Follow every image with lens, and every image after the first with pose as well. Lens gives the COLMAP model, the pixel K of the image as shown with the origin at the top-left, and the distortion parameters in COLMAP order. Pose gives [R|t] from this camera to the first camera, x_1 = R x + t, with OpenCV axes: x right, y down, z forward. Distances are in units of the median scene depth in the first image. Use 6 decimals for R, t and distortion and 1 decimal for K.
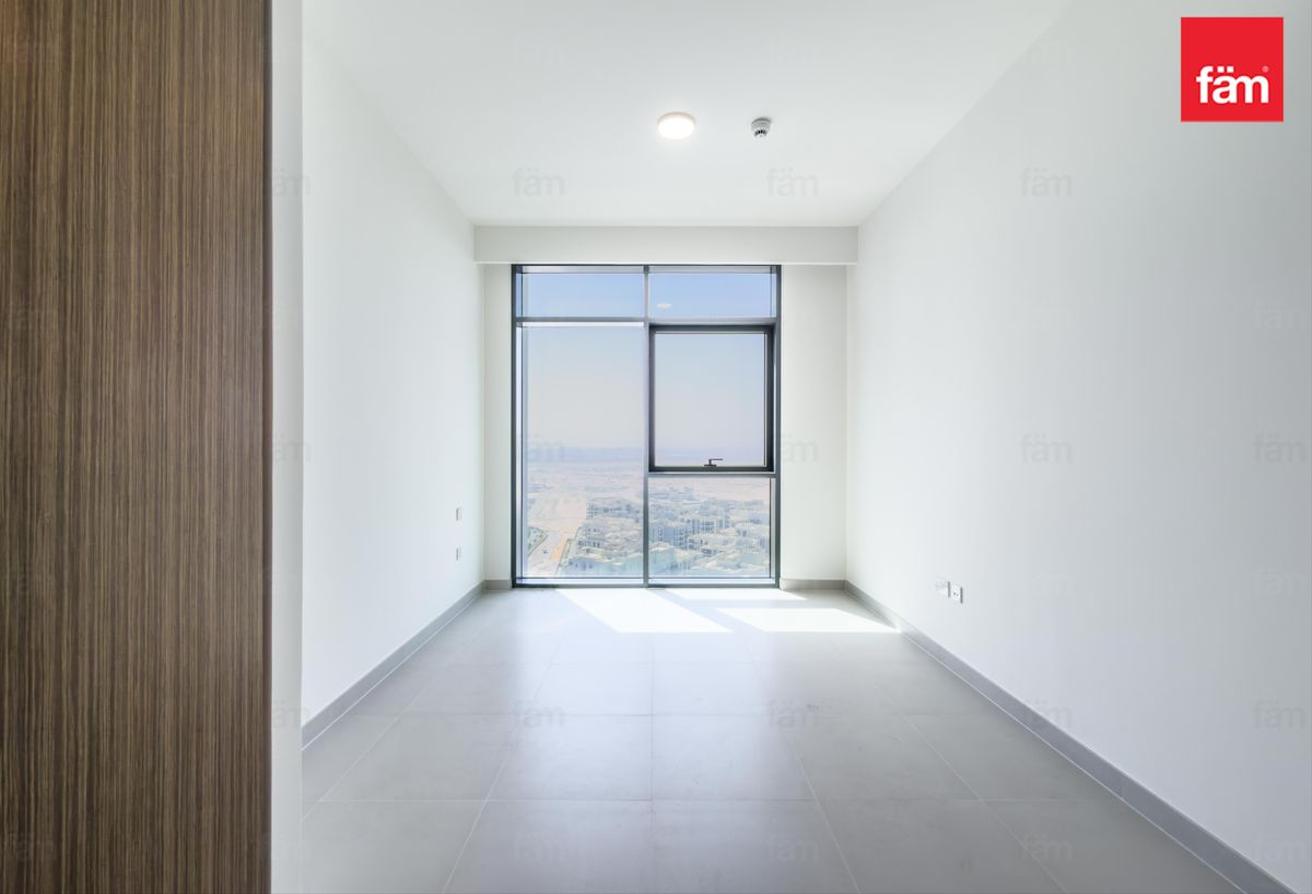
lens RADIAL K [[527.3, 0, 649.4], [0, 527.3, 443.7], [0, 0, 1]] dist [-0.002186, 0.000530]
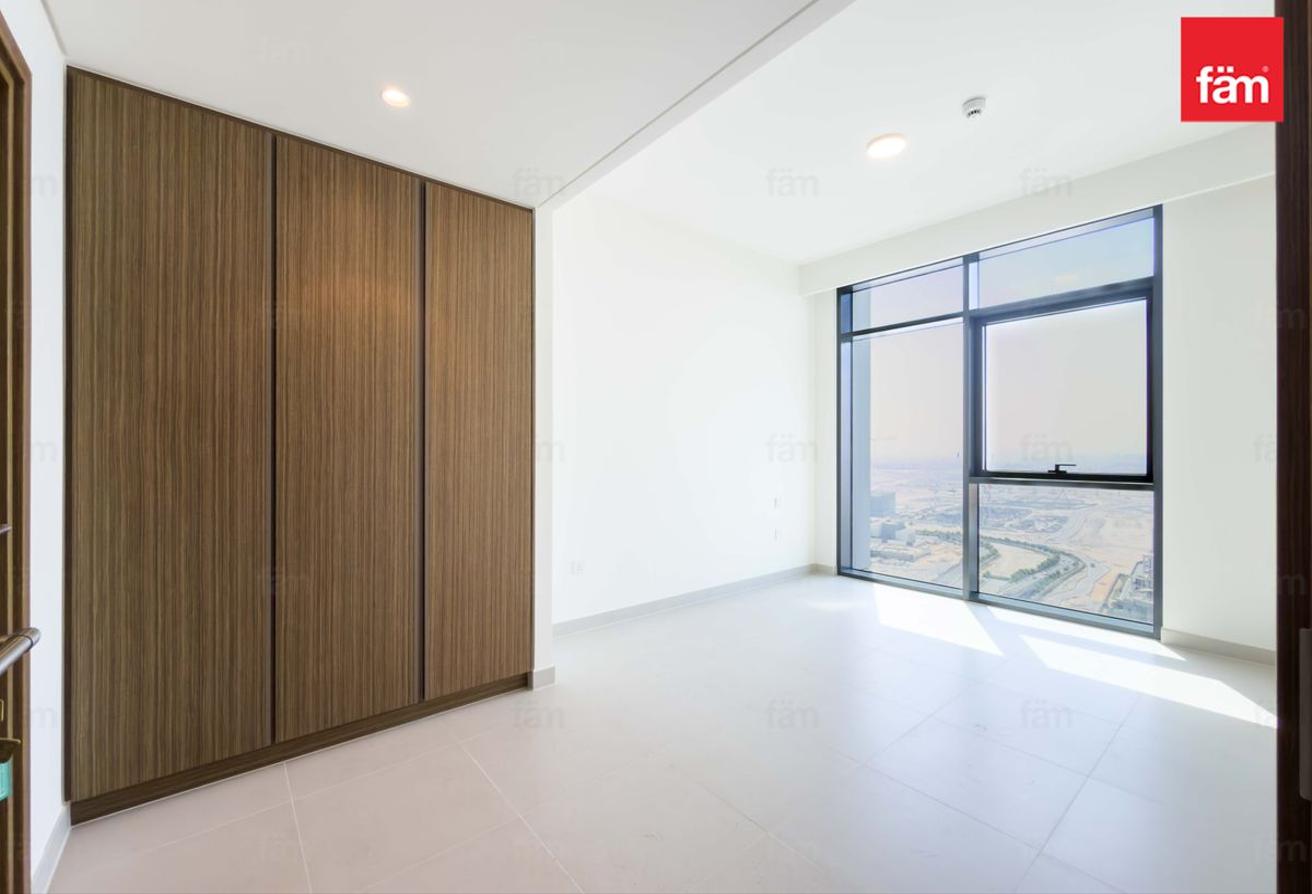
lens RADIAL K [[527.3, 0, 656.7], [0, 527.3, 440.5], [0, 0, 1]] dist [-0.002186, 0.000530]
pose [[0.636372, -0.014763, -0.771241, 0.355693], [0.001763, 0.999842, -0.017684, 0.005496], [0.771380, 0.009894, 0.636298, -0.016233]]
